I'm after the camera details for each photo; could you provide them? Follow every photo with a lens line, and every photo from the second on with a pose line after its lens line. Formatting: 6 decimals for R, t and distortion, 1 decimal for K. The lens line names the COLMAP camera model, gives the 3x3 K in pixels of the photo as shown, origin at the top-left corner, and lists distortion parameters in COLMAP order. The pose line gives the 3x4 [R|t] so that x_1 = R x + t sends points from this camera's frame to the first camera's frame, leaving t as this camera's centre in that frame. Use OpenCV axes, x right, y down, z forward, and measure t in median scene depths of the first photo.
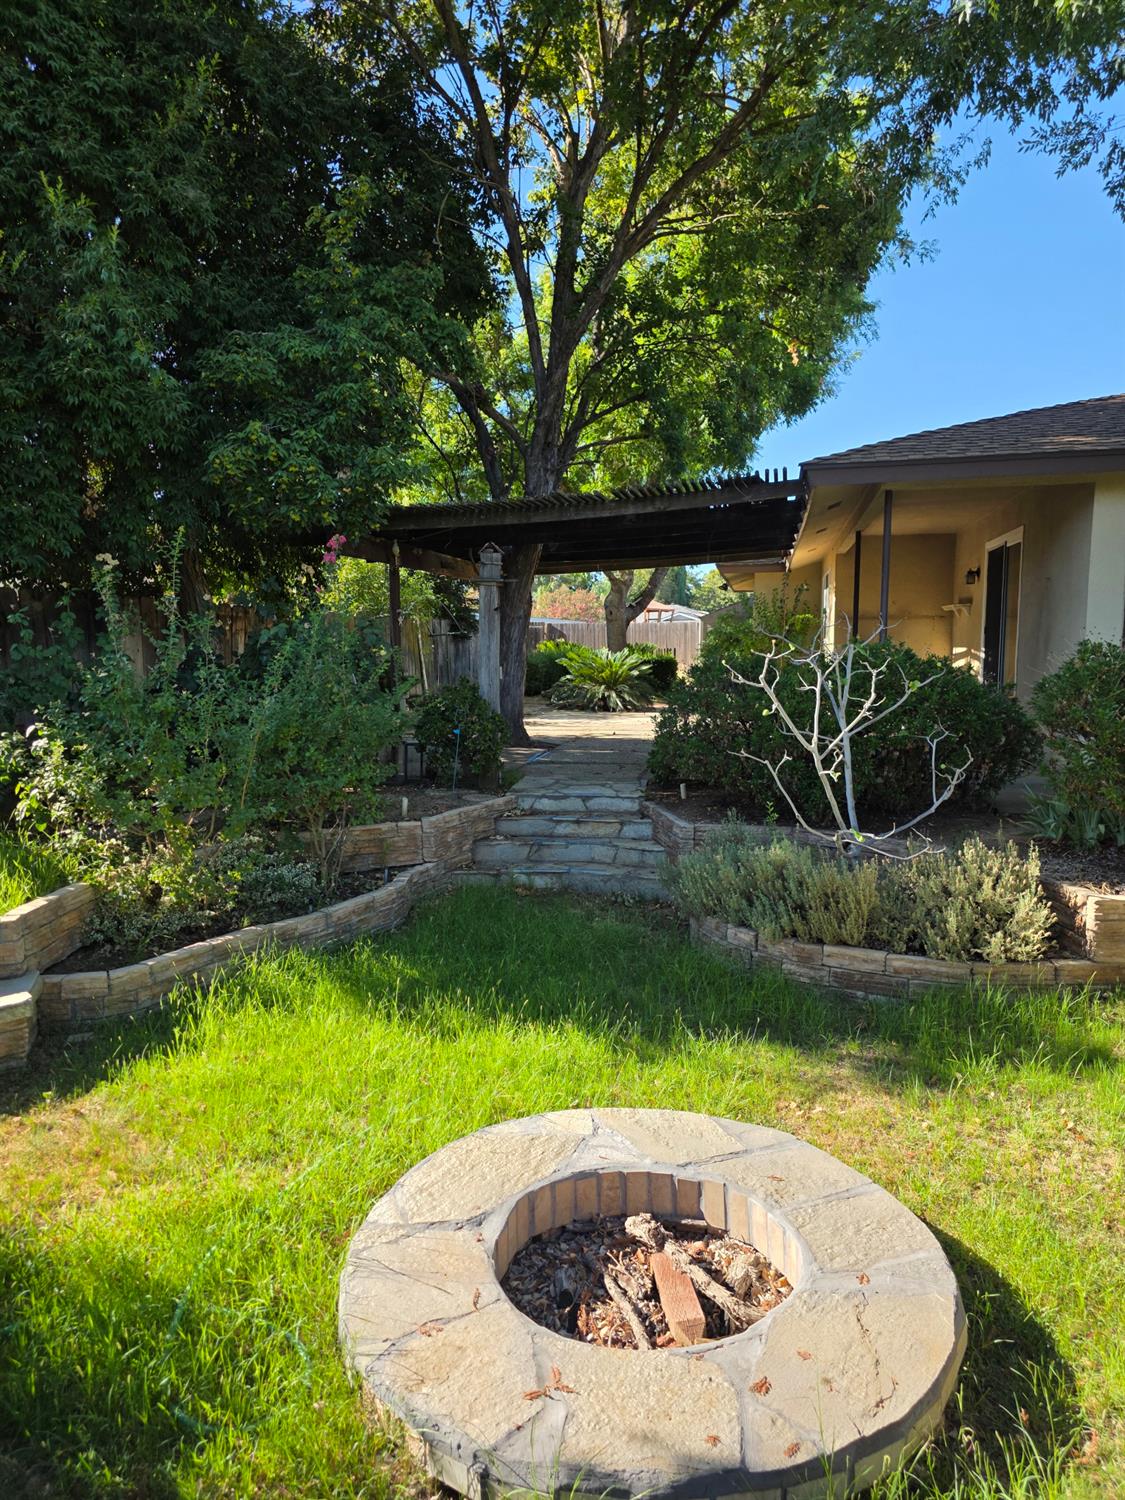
lens RADIAL K [[999.1, 0, 557.2], [0, 999.1, 757.6], [0, 0, 1]] dist [0.062973, -0.064056]
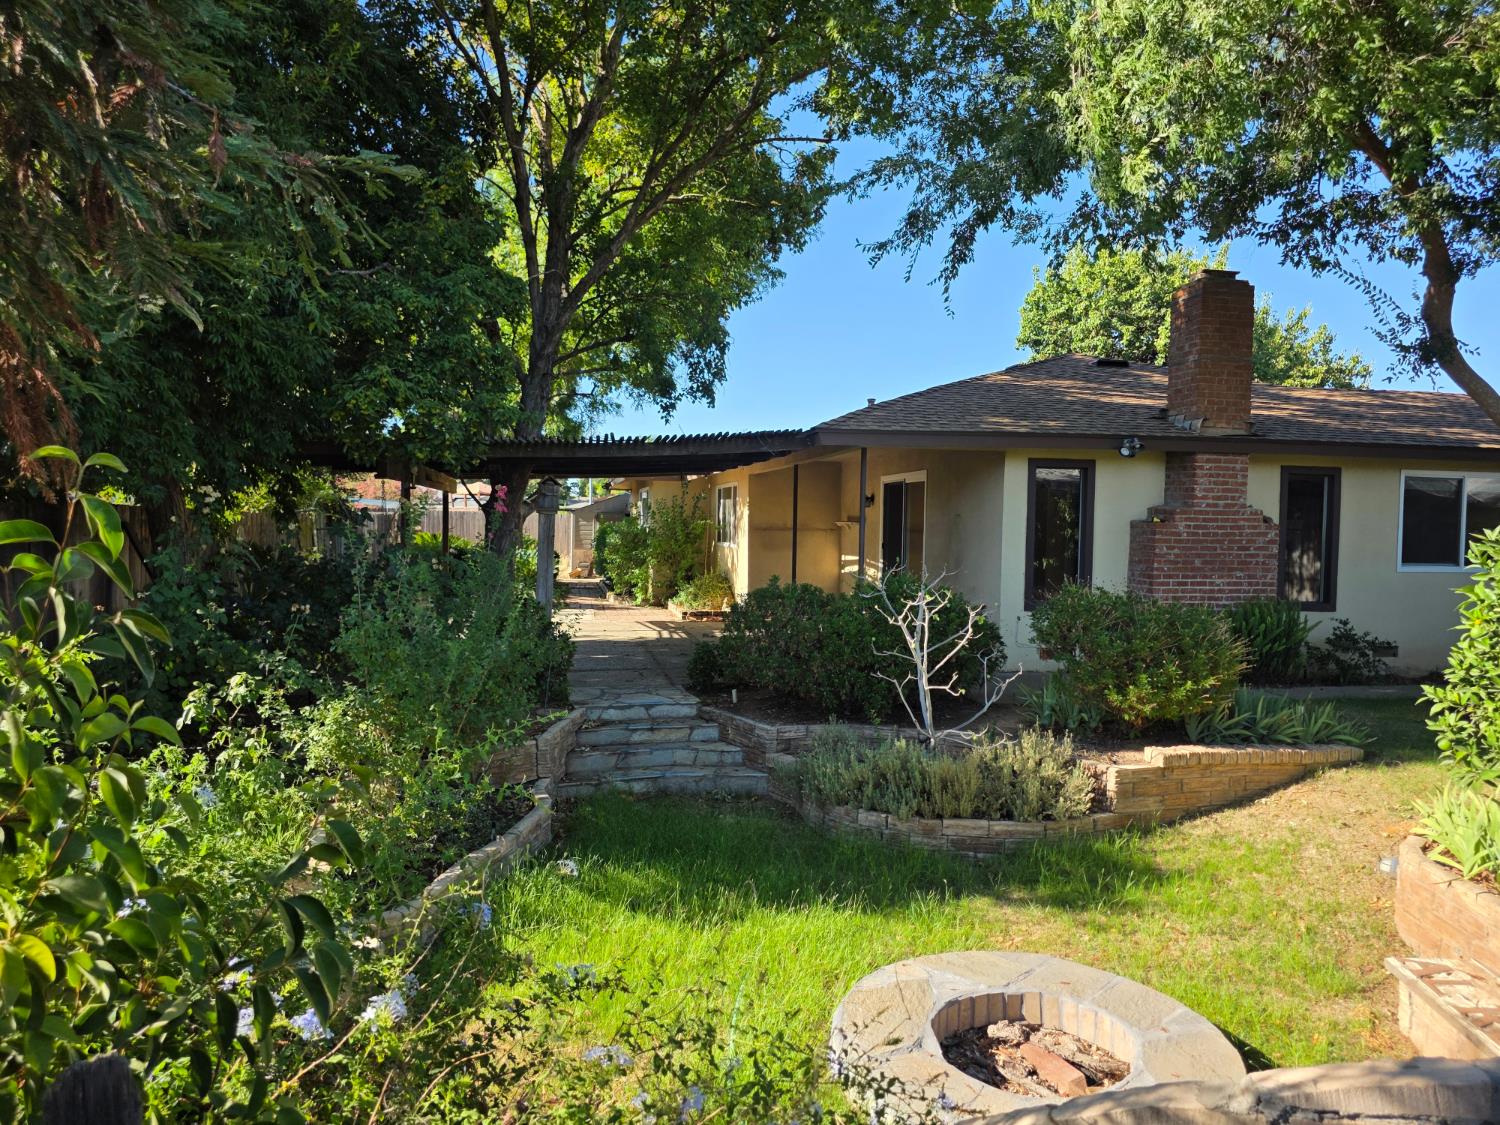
lens RADIAL K [[999.1, 0, 756.8], [0, 999.1, 558.6], [0, 0, 1]] dist [0.062973, -0.064056]
pose [[0.918642, 0.005531, 0.395052, -0.446218], [0.024503, 0.997180, -0.070941, -0.062410], [-0.394330, 0.074849, 0.915916, -0.129512]]
